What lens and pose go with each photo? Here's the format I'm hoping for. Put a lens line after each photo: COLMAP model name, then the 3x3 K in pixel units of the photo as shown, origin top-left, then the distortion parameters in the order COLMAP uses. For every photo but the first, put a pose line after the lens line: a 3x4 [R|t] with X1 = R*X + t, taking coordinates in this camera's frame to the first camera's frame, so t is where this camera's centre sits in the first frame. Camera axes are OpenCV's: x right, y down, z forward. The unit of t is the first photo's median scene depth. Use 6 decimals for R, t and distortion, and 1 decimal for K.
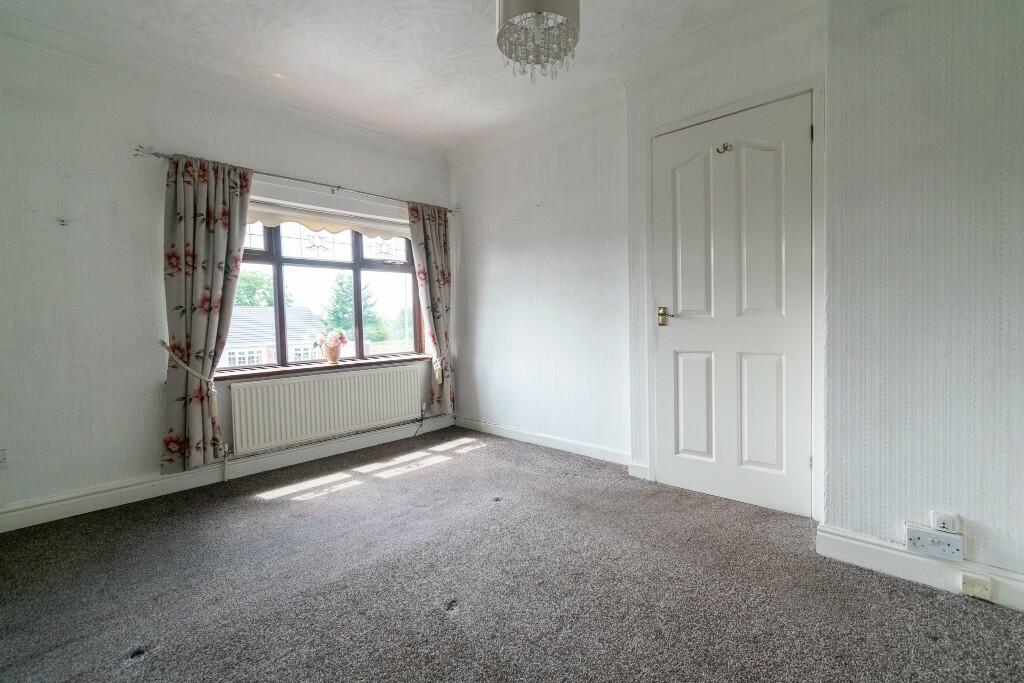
lens RADIAL K [[453.1, 0, 513.2], [0, 453.1, 334.9], [0, 0, 1]] dist [0.004831, -0.000670]
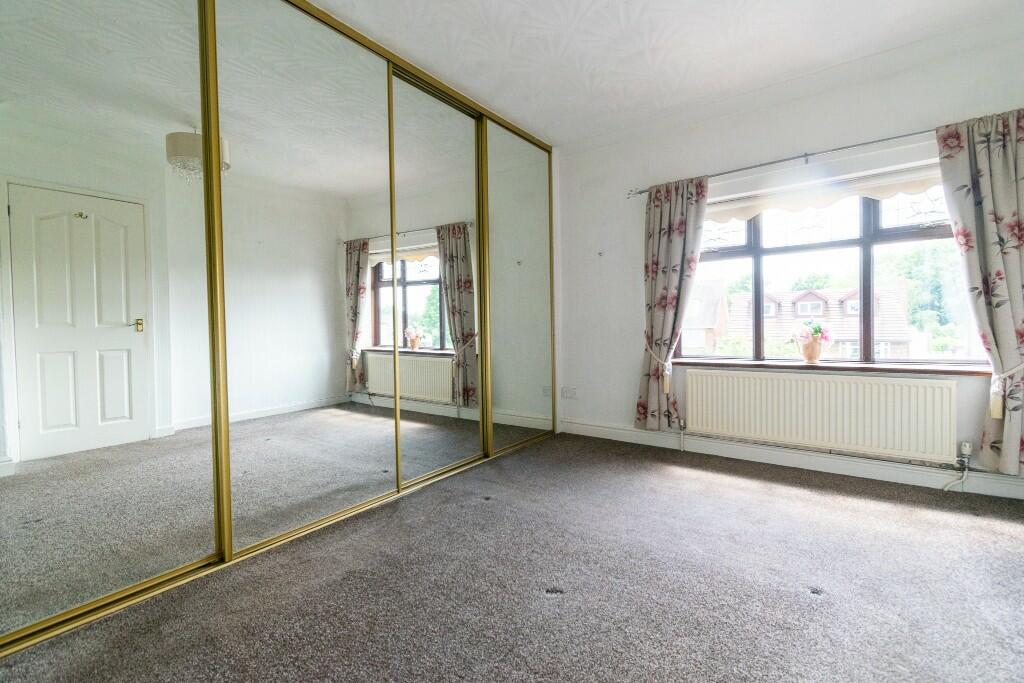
lens RADIAL K [[453.1, 0, 513.2], [0, 453.1, 334.9], [0, 0, 1]] dist [0.004831, -0.000670]
pose [[0.115069, 0.043450, -0.992407, 0.473419], [-0.014415, 0.999011, 0.042068, -0.021837], [0.993253, 0.009465, 0.115581, 0.425118]]
